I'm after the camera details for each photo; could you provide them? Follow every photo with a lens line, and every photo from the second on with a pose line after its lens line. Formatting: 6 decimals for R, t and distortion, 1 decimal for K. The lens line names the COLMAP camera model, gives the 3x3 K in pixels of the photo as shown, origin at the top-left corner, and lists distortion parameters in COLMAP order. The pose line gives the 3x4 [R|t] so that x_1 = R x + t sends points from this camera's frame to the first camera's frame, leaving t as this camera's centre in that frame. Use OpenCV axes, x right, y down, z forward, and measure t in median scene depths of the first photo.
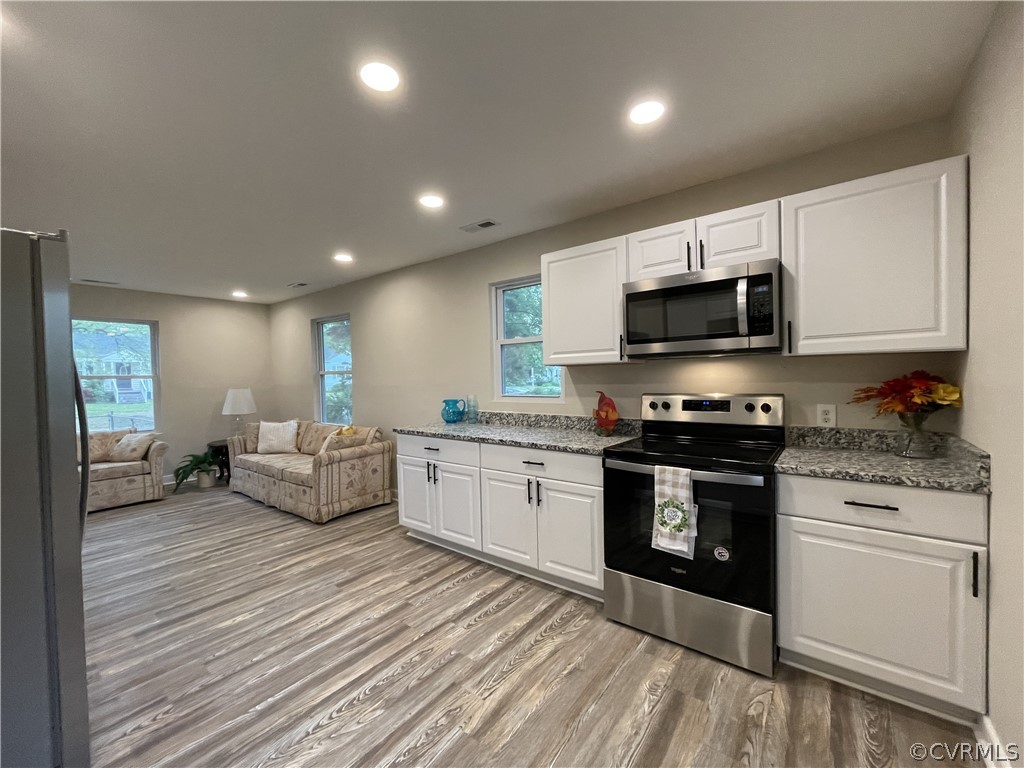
lens RADIAL K [[414.7, 0, 512.3], [0, 414.7, 387.1], [0, 0, 1]] dist [0.000466, 0.000093]
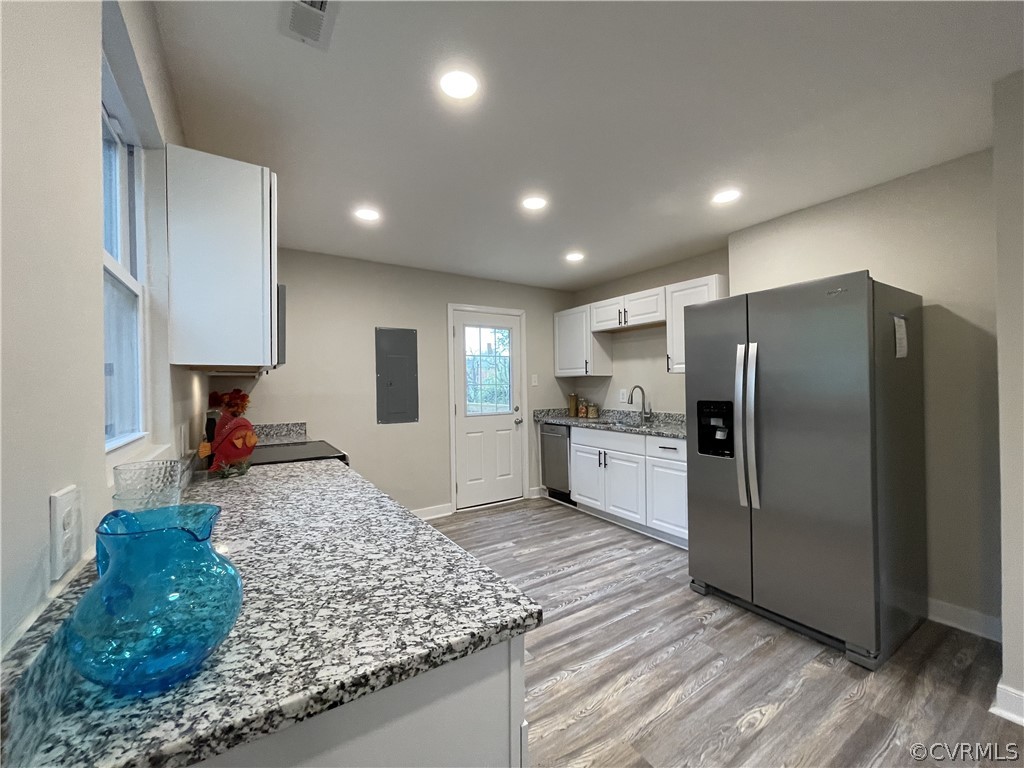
lens RADIAL K [[414.7, 0, 511.1], [0, 414.7, 386.1], [0, 0, 1]] dist [0.000466, 0.000093]
pose [[-0.942597, 0.025468, 0.332959, -0.554664], [0.029342, 0.999548, 0.006613, -0.013514], [-0.332640, 0.016003, -0.942918, 1.933181]]
